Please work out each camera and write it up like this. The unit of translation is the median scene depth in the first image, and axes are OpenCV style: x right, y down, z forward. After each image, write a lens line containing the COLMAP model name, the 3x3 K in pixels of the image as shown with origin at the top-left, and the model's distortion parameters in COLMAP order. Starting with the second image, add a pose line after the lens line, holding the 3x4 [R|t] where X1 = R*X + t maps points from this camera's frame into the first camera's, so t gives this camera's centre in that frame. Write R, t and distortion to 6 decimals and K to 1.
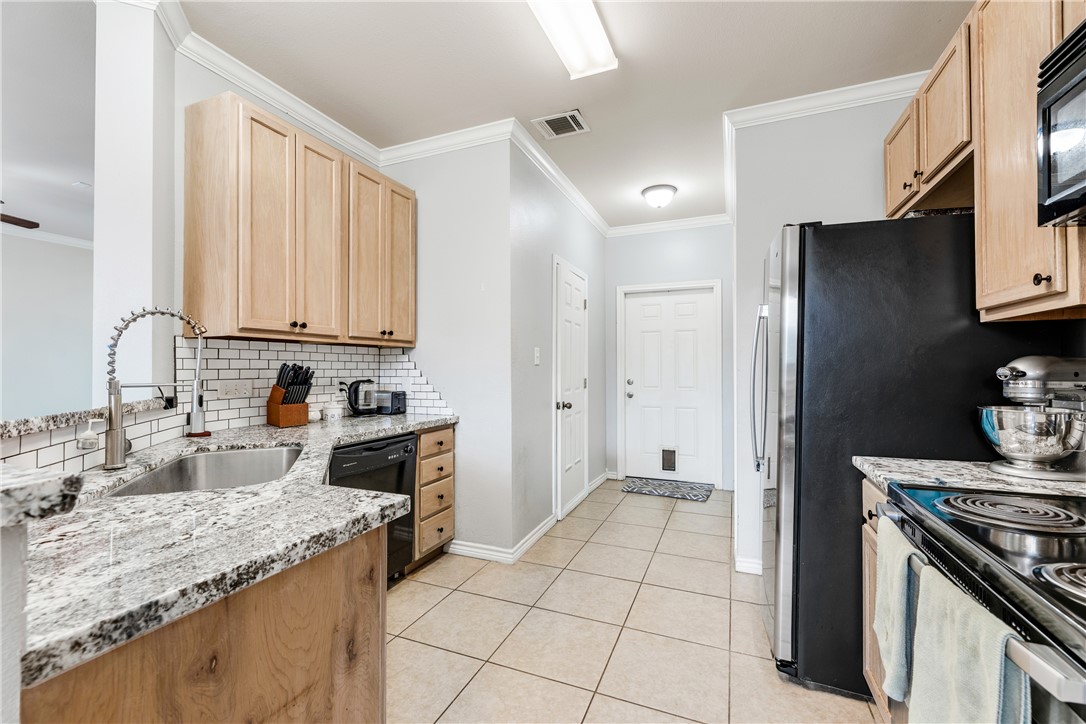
lens RADIAL K [[443.2, 0, 537.0], [0, 443.2, 373.2], [0, 0, 1]] dist [-0.000778, -0.001471]
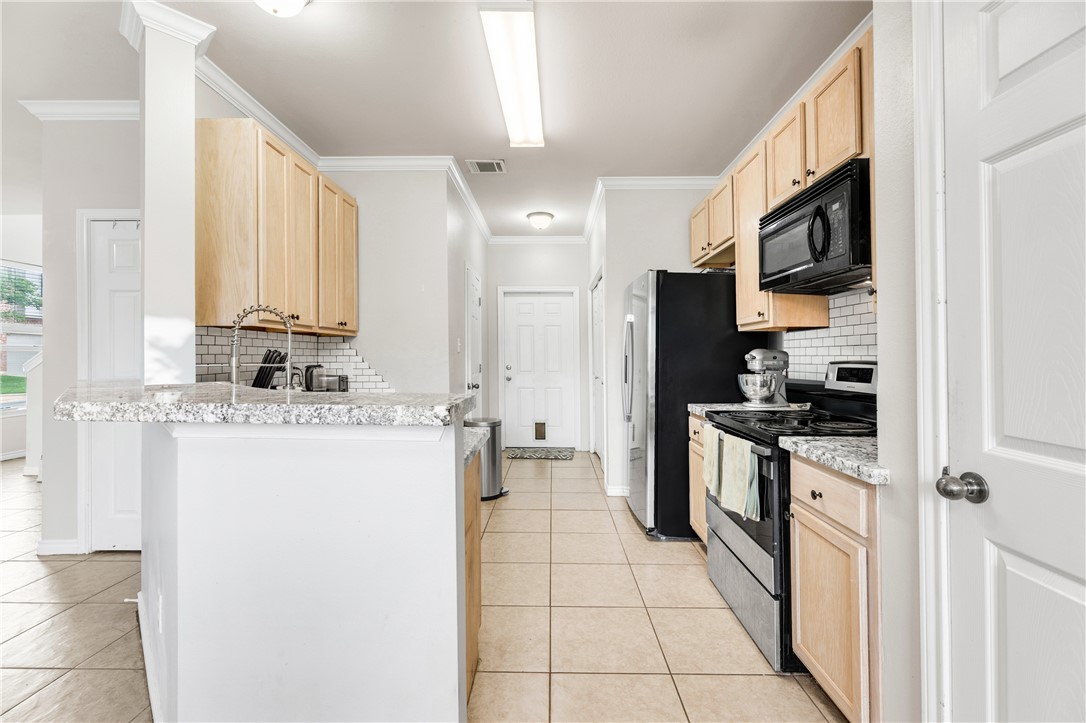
lens RADIAL K [[443.2, 0, 548.6], [0, 443.2, 358.3], [0, 0, 1]] dist [-0.000778, -0.001471]
pose [[0.922976, 0.000258, 0.384858, -0.313200], [0.002975, 0.999965, -0.007804, 0.009715], [-0.384847, 0.008347, 0.922943, -0.288697]]
